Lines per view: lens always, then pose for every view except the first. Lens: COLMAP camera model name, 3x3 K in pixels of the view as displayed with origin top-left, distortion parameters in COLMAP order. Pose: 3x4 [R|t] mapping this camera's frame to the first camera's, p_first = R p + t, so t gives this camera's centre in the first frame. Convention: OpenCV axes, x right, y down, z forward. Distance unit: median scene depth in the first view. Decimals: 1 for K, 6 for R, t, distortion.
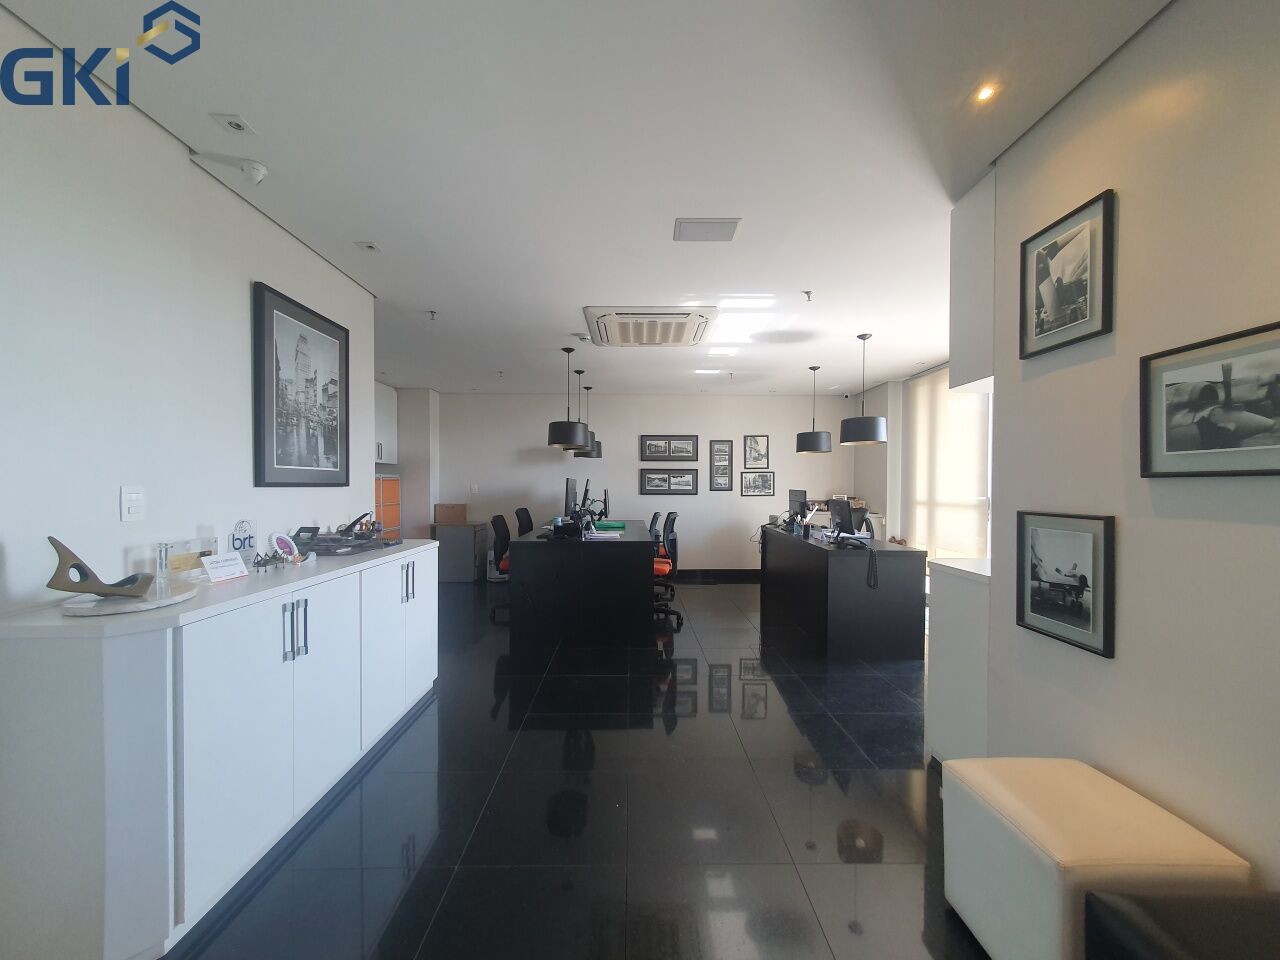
lens RADIAL K [[501.9, 0, 643.2], [0, 501.9, 492.3], [0, 0, 1]] dist [-0.000937, 0.000185]
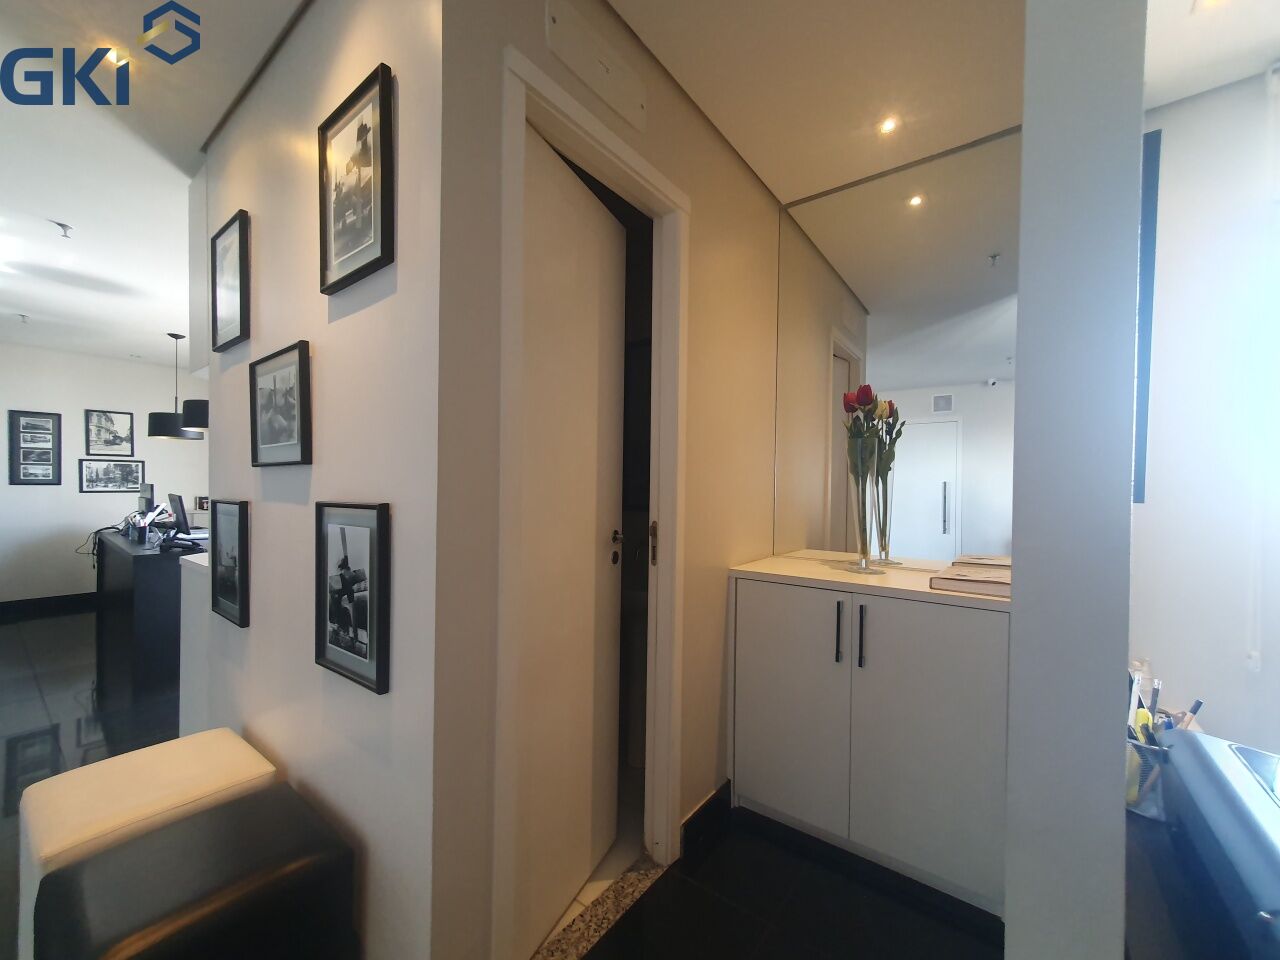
lens RADIAL K [[501.9, 0, 642.7], [0, 501.9, 491.7], [0, 0, 1]] dist [-0.000937, 0.000185]
pose [[0.617190, -0.002183, 0.786811, 0.127958], [0.000532, 0.999997, 0.002357, 0.005116], [-0.786814, -0.001036, 0.617189, -0.084809]]
